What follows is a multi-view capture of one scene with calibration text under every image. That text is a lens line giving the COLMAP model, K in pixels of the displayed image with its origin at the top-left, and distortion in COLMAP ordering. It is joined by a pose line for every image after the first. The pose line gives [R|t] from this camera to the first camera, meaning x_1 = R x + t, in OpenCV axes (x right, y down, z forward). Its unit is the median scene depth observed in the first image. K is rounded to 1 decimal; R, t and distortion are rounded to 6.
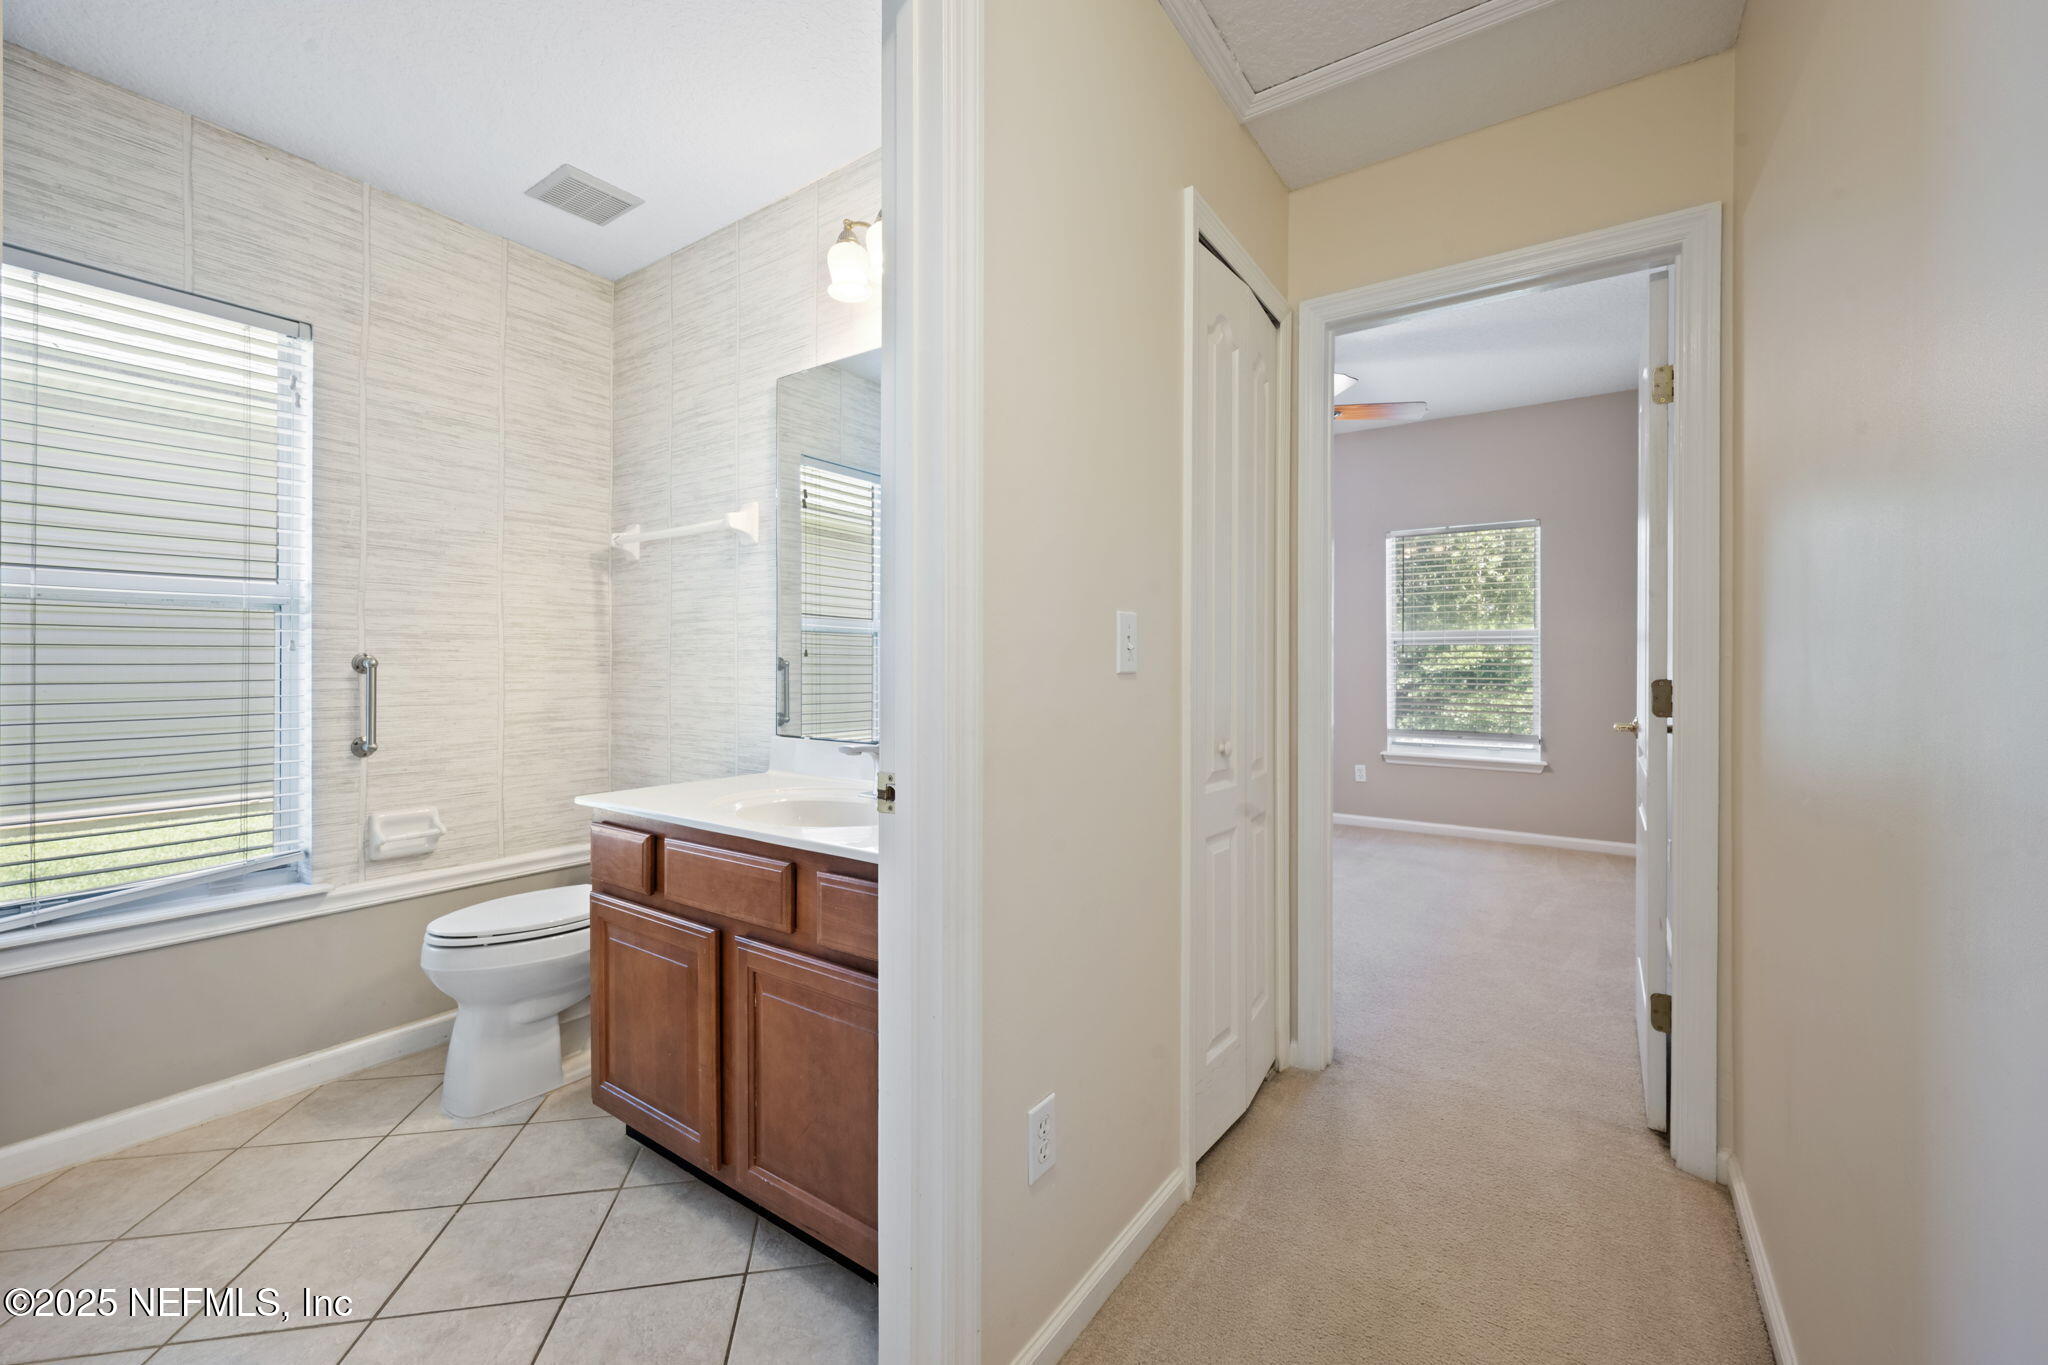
lens RADIAL K [[814.0, 0, 1023.2], [0, 814.0, 675.8], [0, 0, 1]] dist [0.001290, 0.000356]
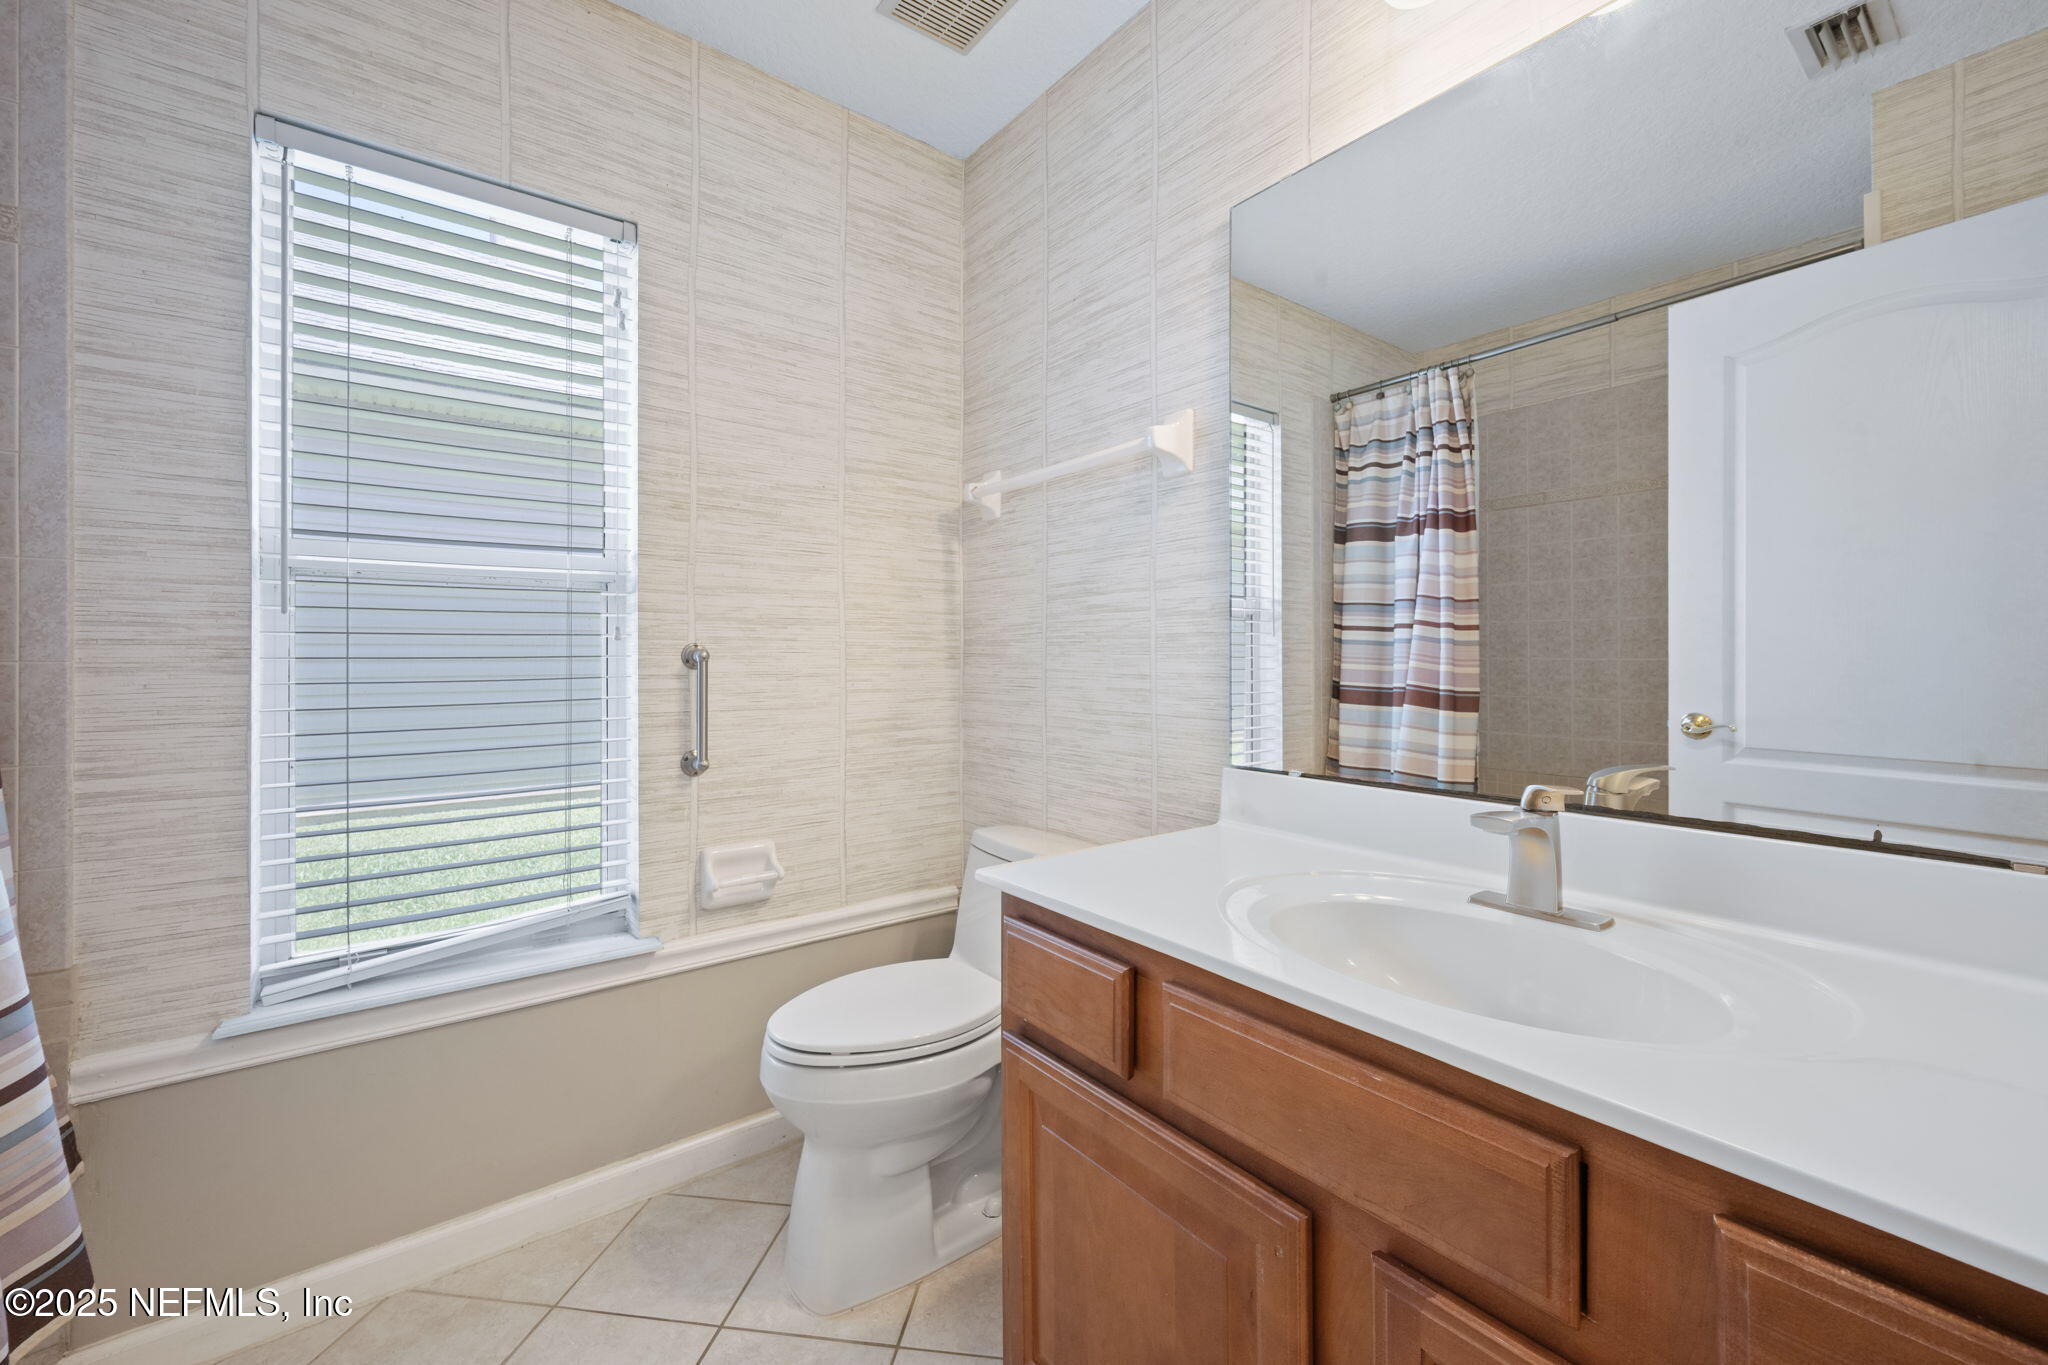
lens RADIAL K [[814.0, 0, 1022.2], [0, 814.0, 678.0], [0, 0, 1]] dist [0.001290, 0.000356]
pose [[0.953492, 0.003646, -0.301397, -0.277373], [-0.000554, 0.999946, 0.010343, -0.002601], [0.301419, -0.009695, 0.953443, 0.354503]]
